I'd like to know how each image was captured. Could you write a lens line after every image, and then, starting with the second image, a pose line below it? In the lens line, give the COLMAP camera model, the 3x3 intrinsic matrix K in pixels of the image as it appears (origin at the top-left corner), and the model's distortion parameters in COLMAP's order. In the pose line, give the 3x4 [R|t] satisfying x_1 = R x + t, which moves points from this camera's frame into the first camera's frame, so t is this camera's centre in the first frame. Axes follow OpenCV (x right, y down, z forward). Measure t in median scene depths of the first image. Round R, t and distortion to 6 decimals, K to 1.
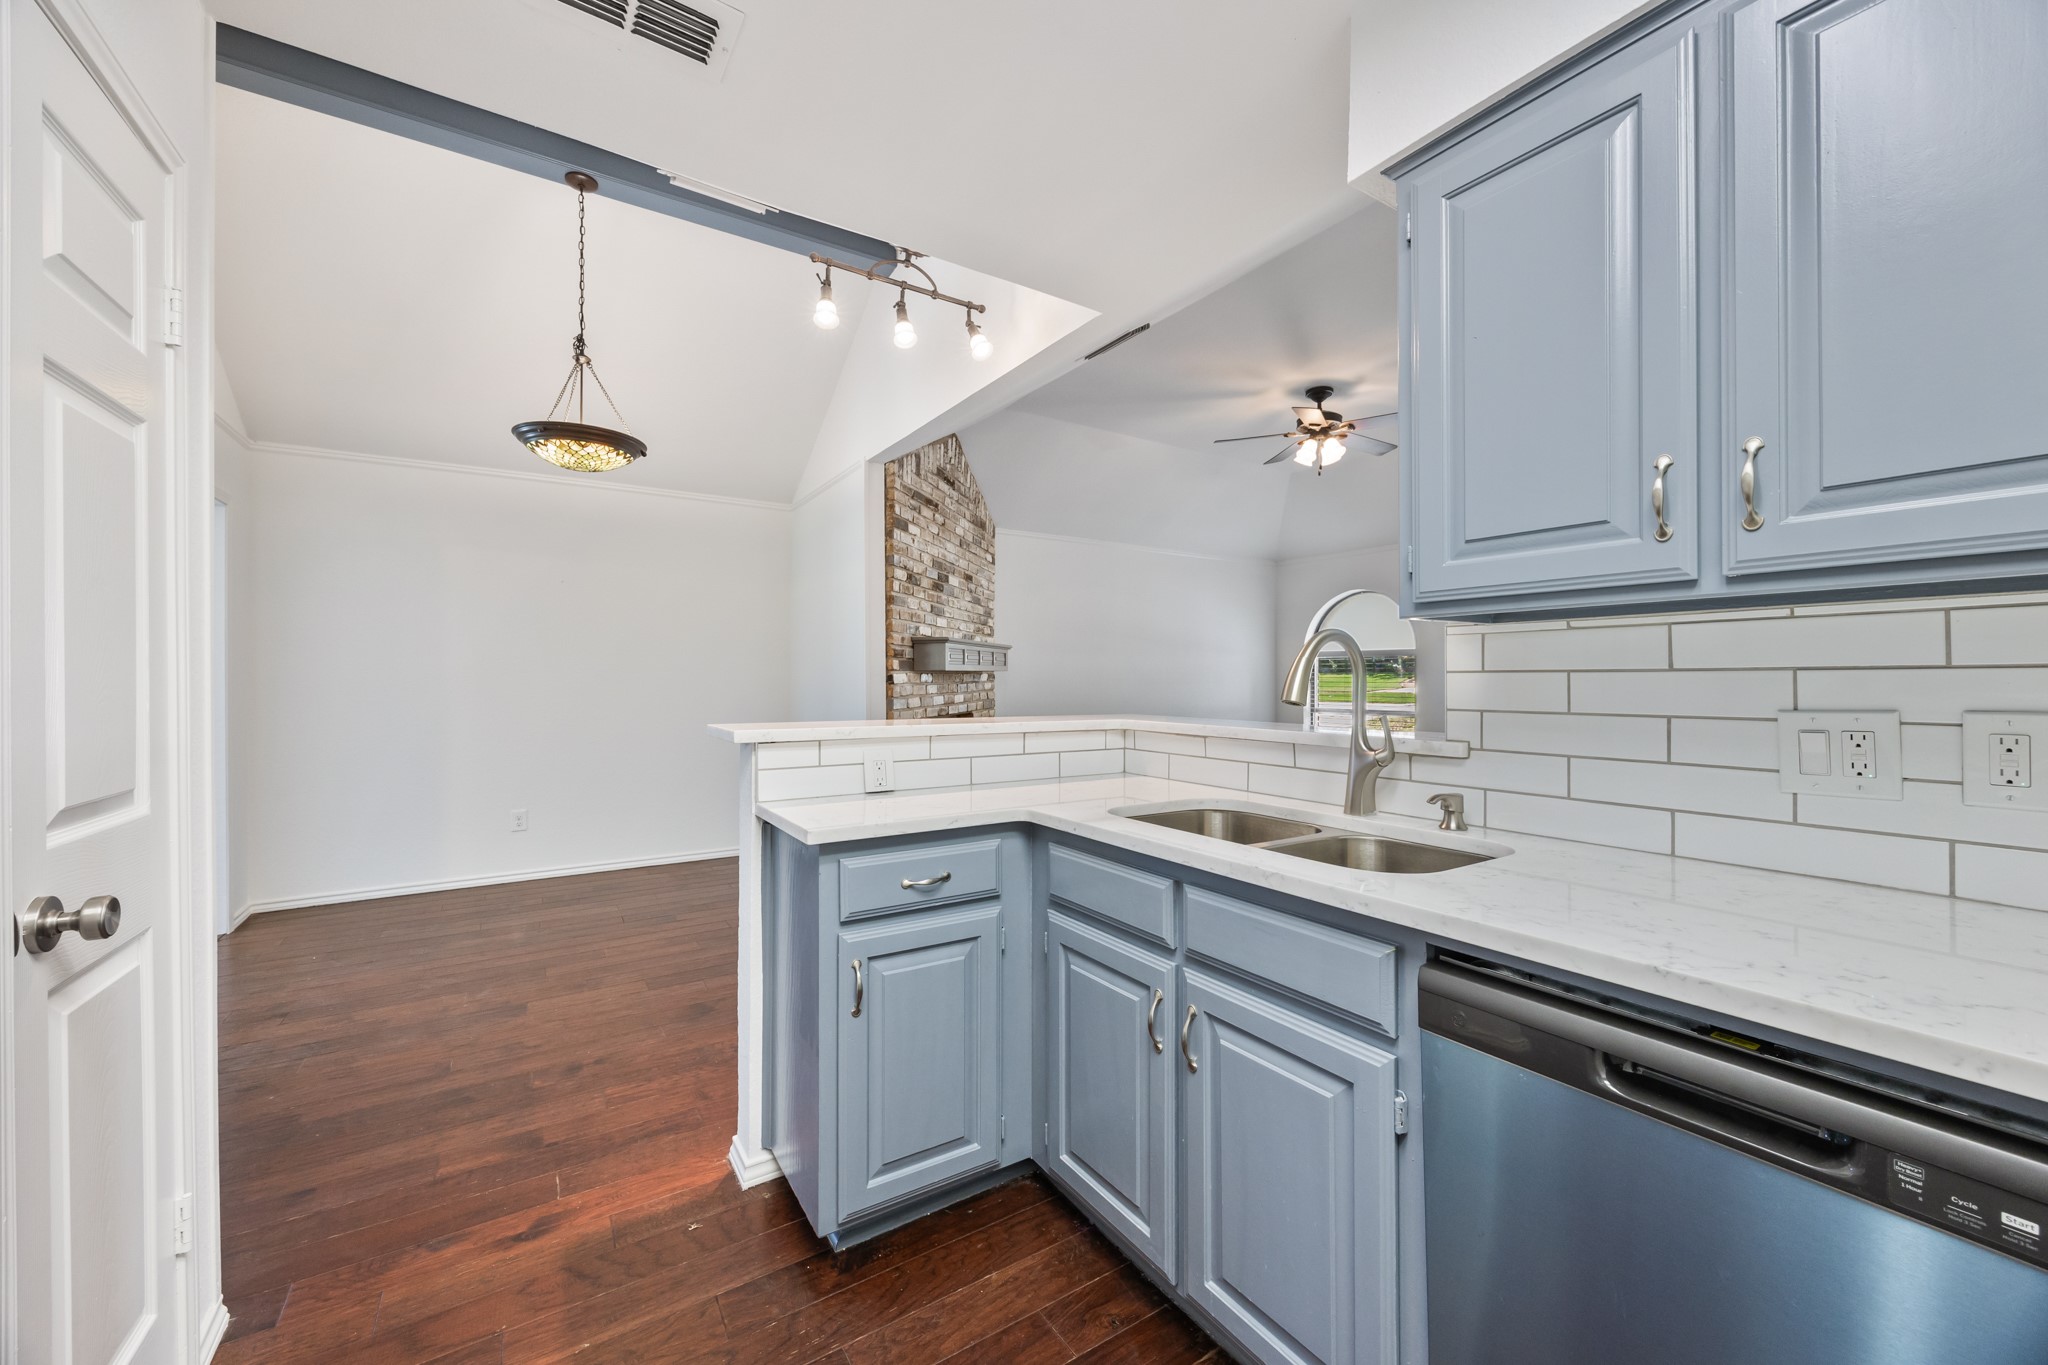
lens RADIAL K [[783.6, 0, 1025.7], [0, 783.6, 677.7], [0, 0, 1]] dist [-0.000778, 0.000088]
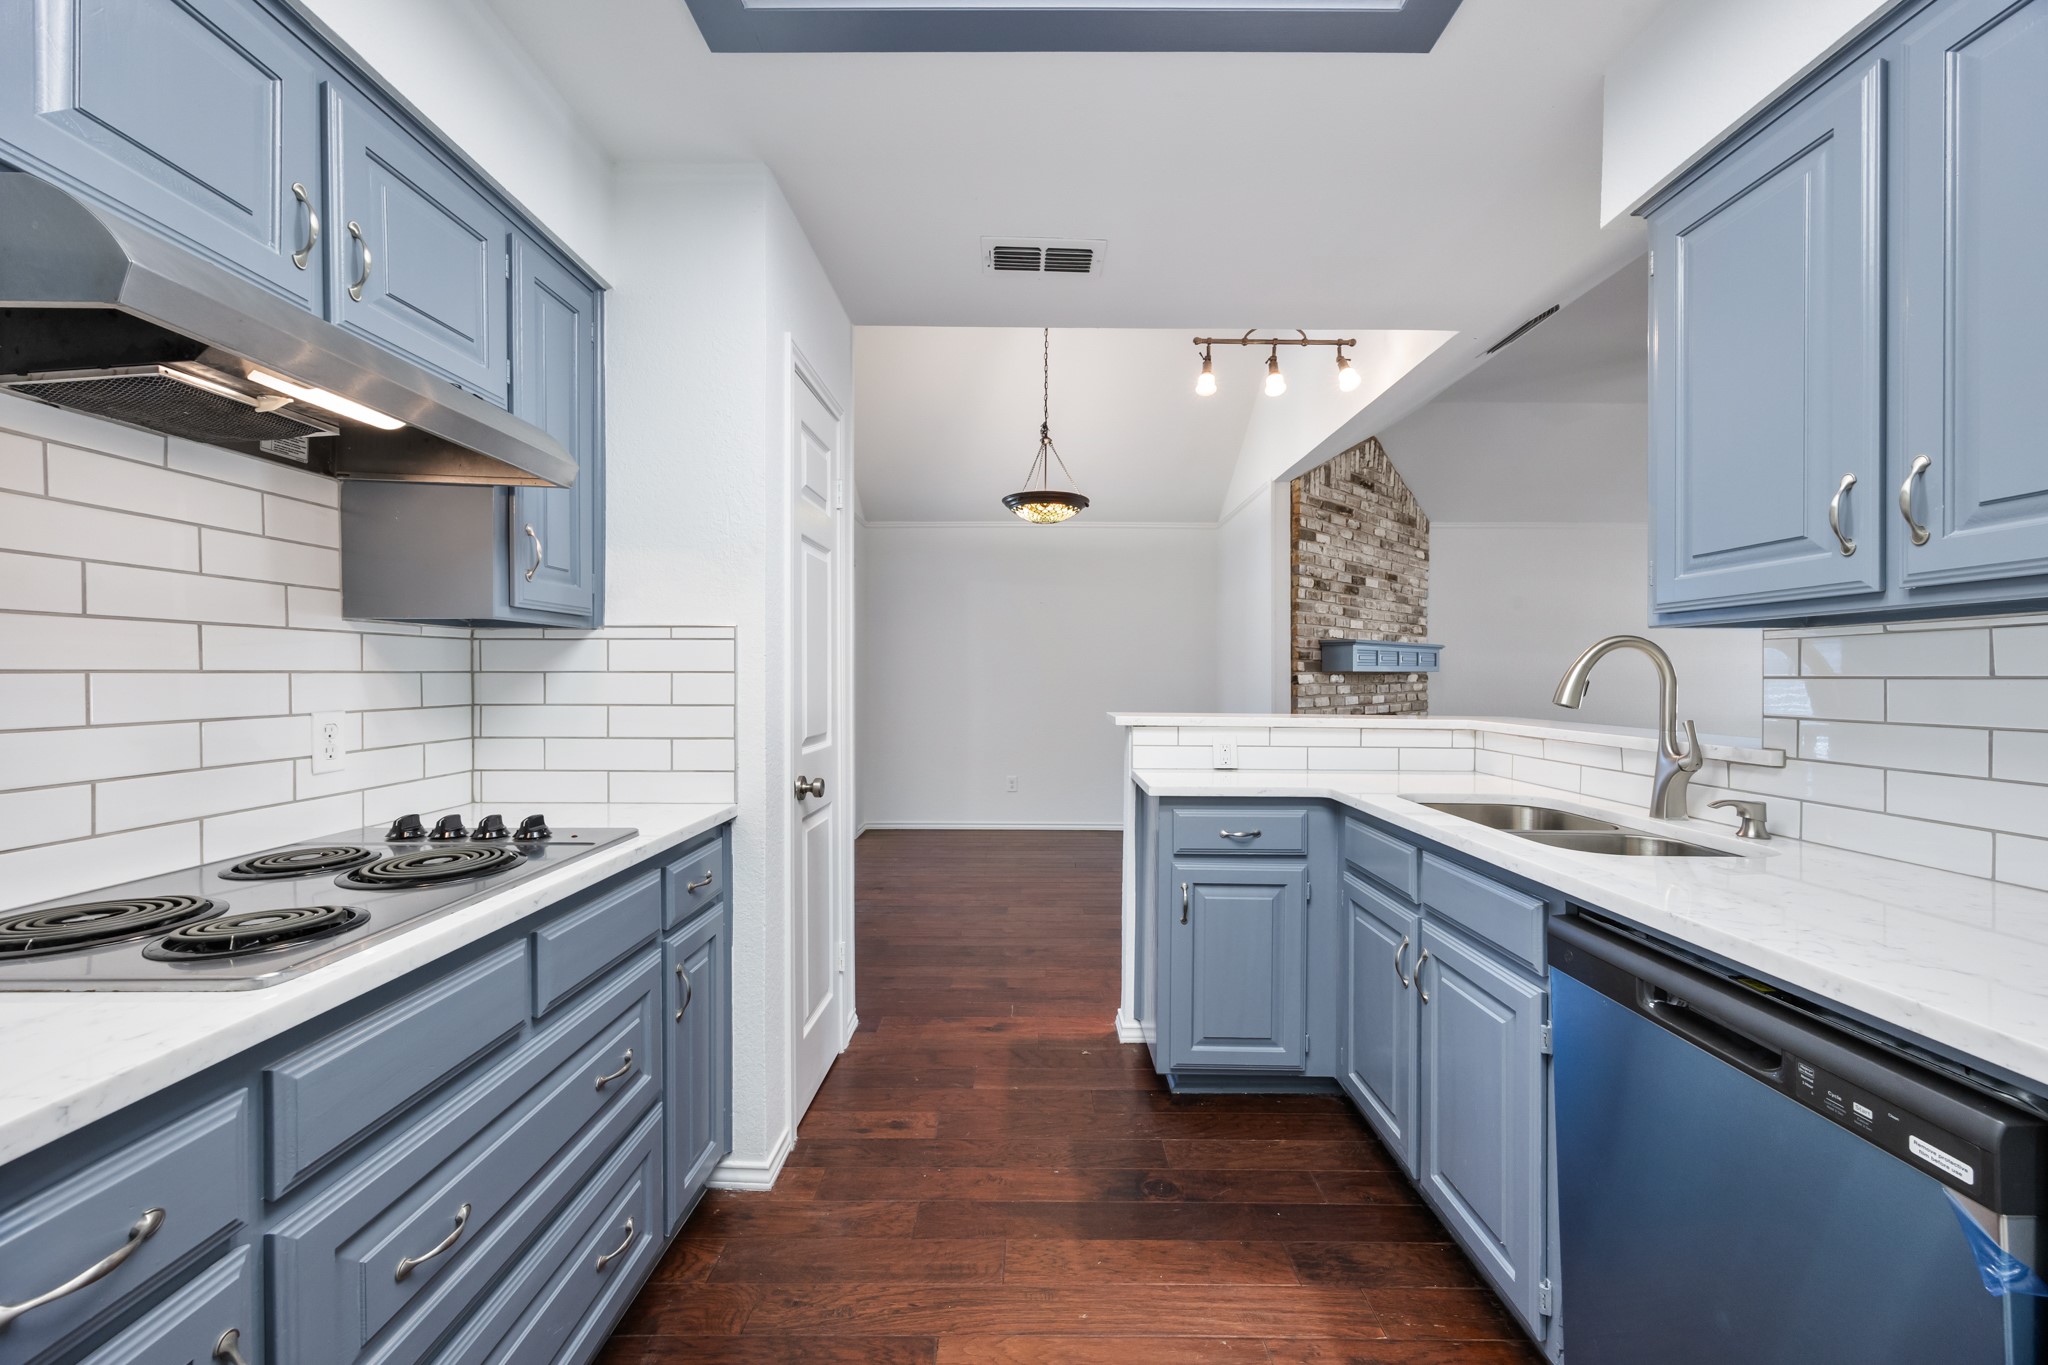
lens RADIAL K [[791.1, 0, 1024.0], [0, 791.1, 682.5], [0, 0, 1]] dist [0.006901, -0.000029]
pose [[0.835197, 0.008523, -0.549885, 0.292096], [-0.004394, 0.999951, 0.008825, -0.005588], [0.549933, -0.004954, 0.835194, -0.302416]]
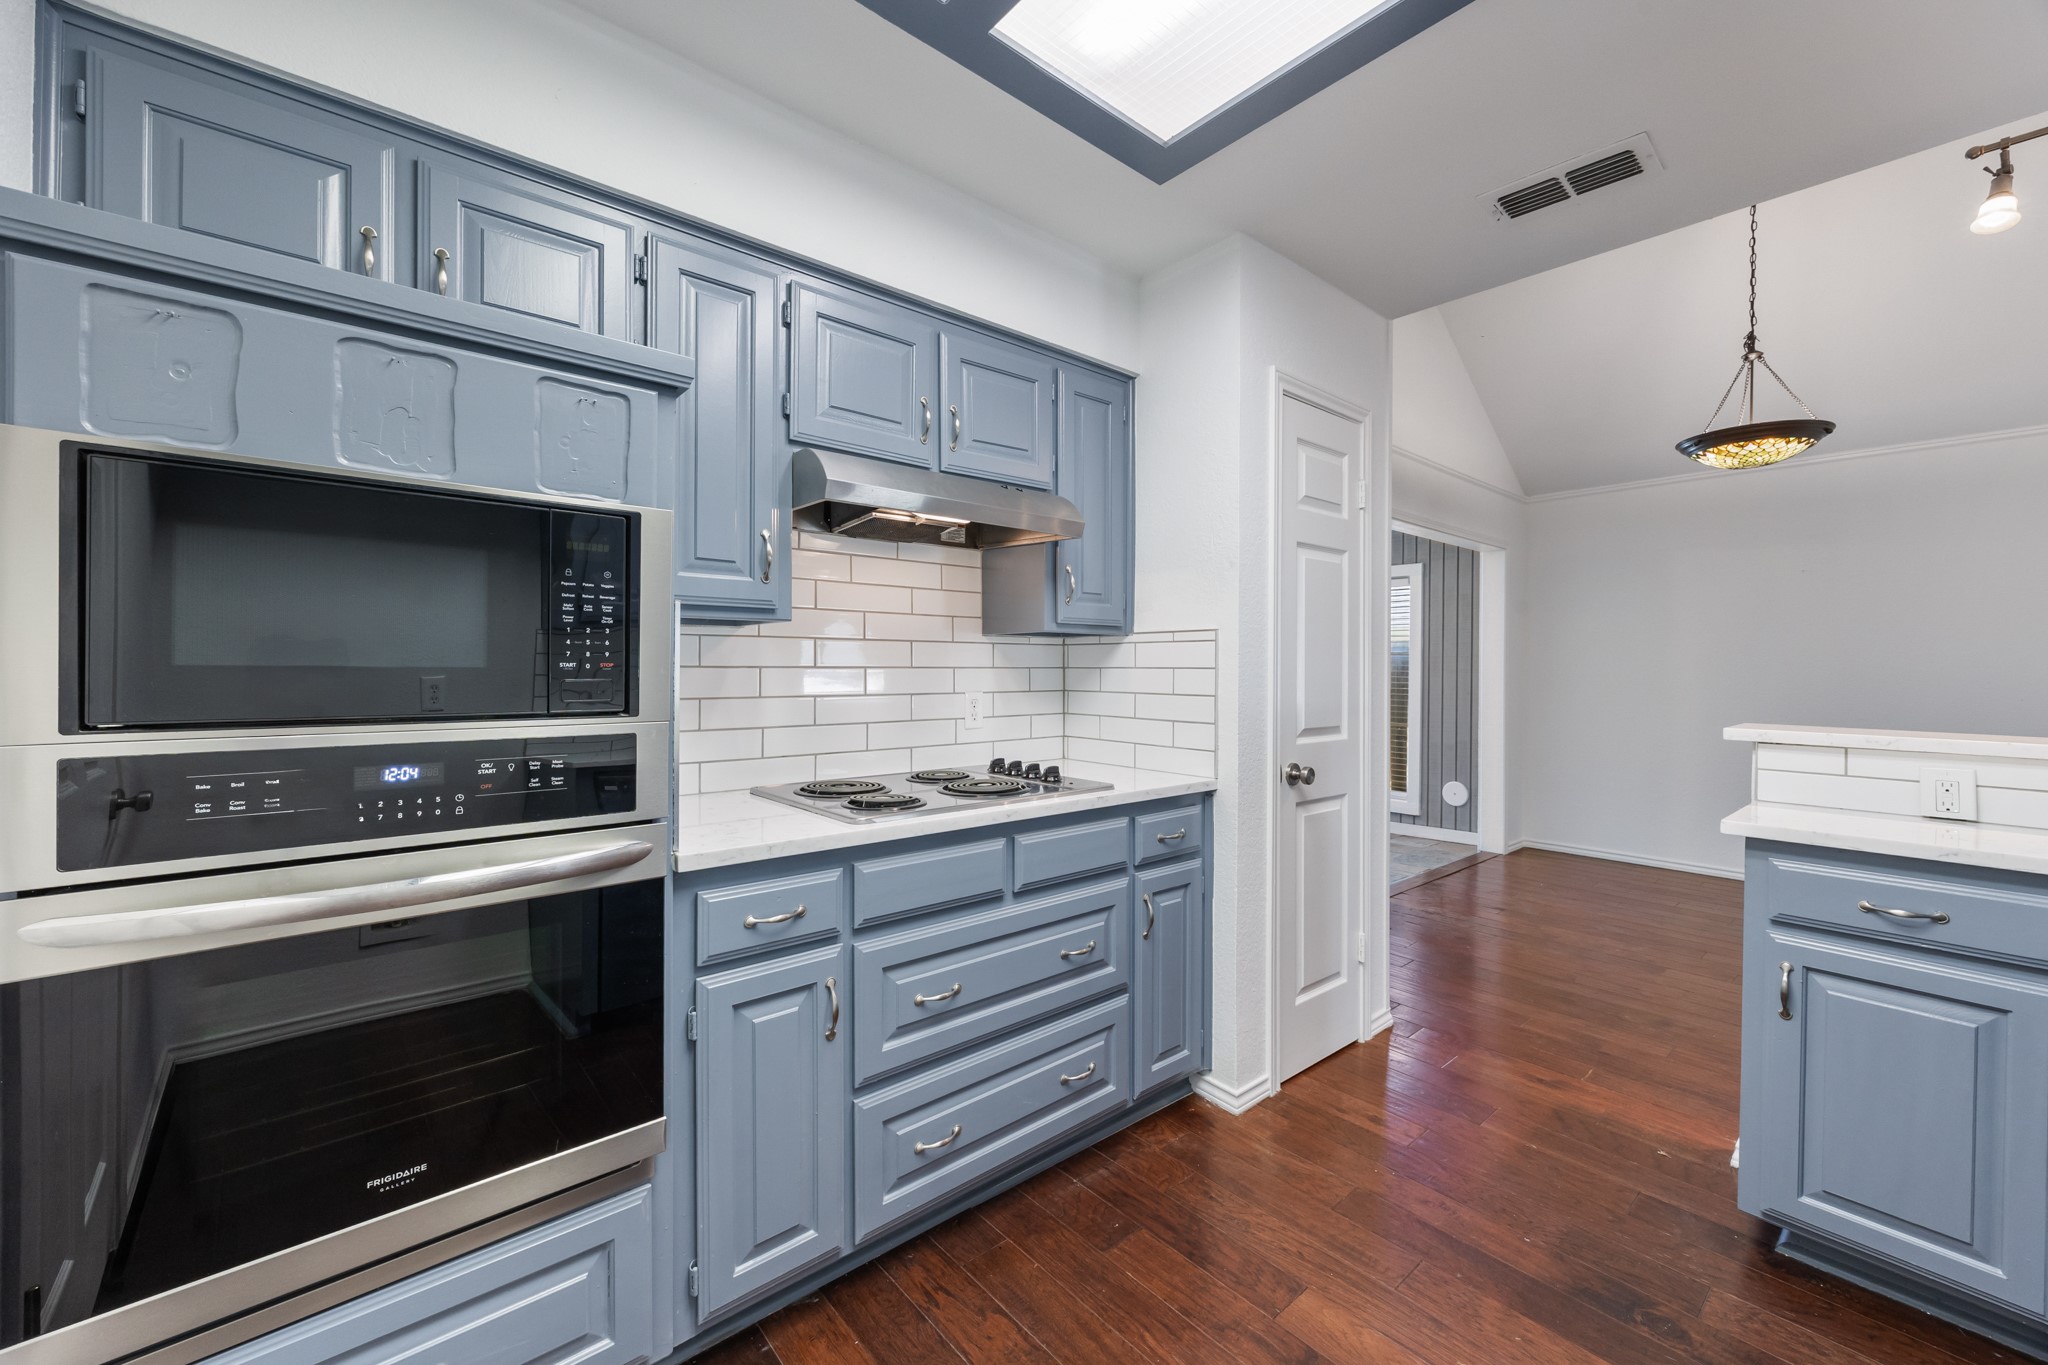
lens RADIAL K [[795.4, 0, 1022.4], [0, 795.4, 674.6], [0, 0, 1]] dist [0.000738, 0.000055]
pose [[0.128848, 0.011542, -0.991597, 0.612769], [-0.007545, 0.999915, 0.010658, -0.009470], [0.991636, 0.006108, 0.128924, -0.092066]]
